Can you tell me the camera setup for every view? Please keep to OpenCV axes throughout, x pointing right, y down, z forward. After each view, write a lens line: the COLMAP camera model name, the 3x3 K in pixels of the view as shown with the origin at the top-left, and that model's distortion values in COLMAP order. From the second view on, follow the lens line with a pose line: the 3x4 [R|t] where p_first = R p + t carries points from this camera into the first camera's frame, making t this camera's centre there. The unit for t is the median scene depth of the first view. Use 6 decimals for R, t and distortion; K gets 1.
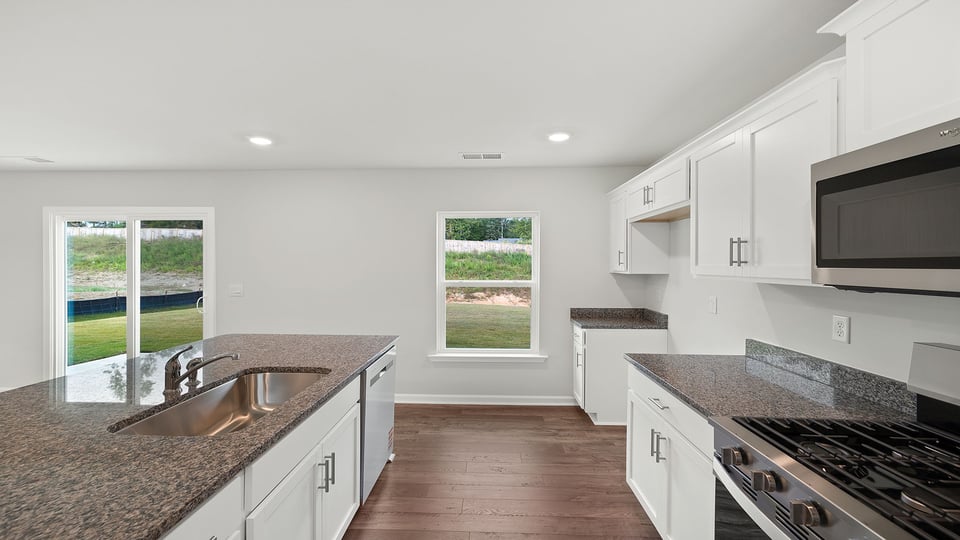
lens RADIAL K [[412.9, 0, 458.4], [0, 412.9, 271.4], [0, 0, 1]] dist [-0.001169, -0.000539]
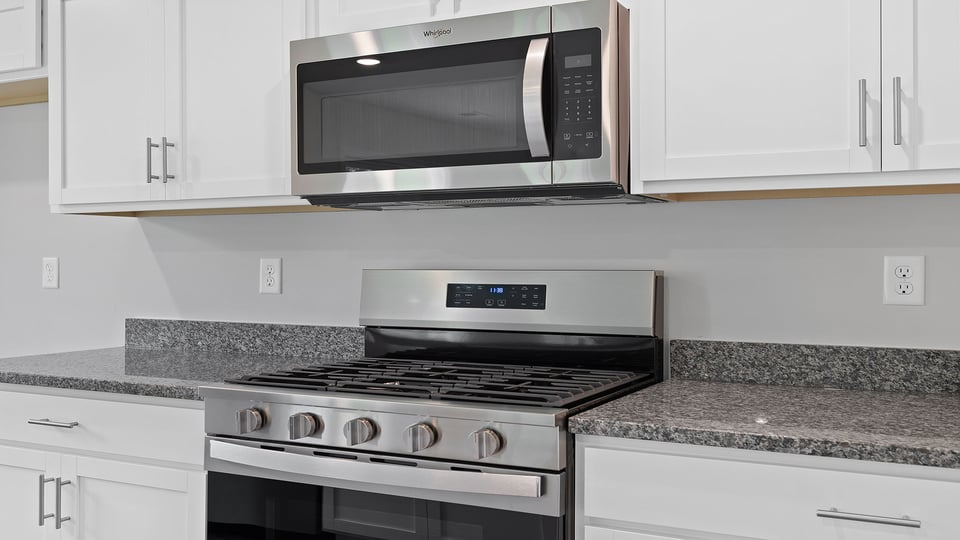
lens RADIAL K [[947.6, 0, 477.6], [0, 947.6, 268.8], [0, 0, 1]] dist [0.023995, 0.000000]
pose [[0.392108, 0.000703, 0.919919, -0.508680], [0.010619, 0.999930, -0.005290, 0.141714], [-0.919858, 0.011843, 0.392073, -0.014813]]
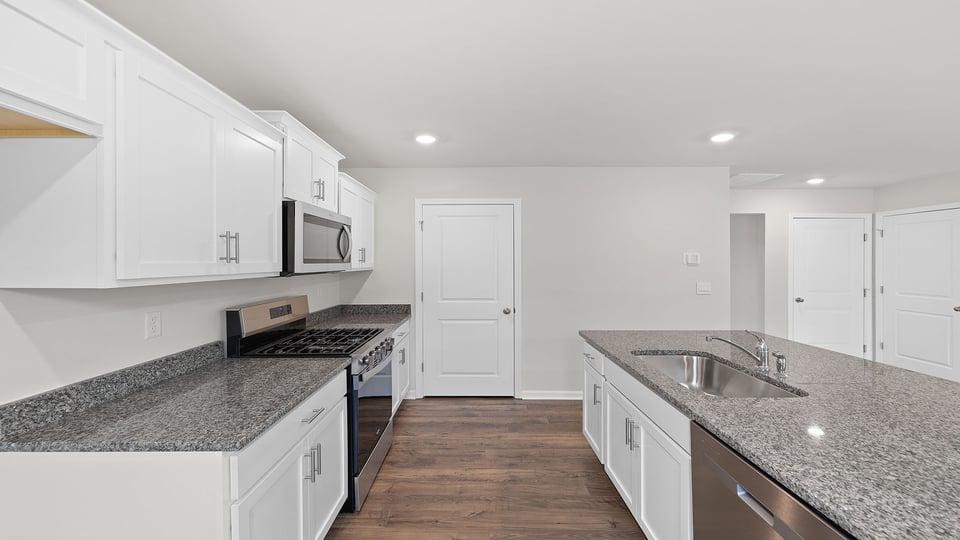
lens RADIAL K [[412.9, 0, 476.7], [0, 412.9, 263.9], [0, 0, 1]] dist [-0.001169, -0.000539]
pose [[-0.998080, 0.001348, -0.061921, 0.196169], [-0.000245, 0.999669, 0.025718, -0.037645], [0.061935, 0.025684, -0.997750, 2.097136]]
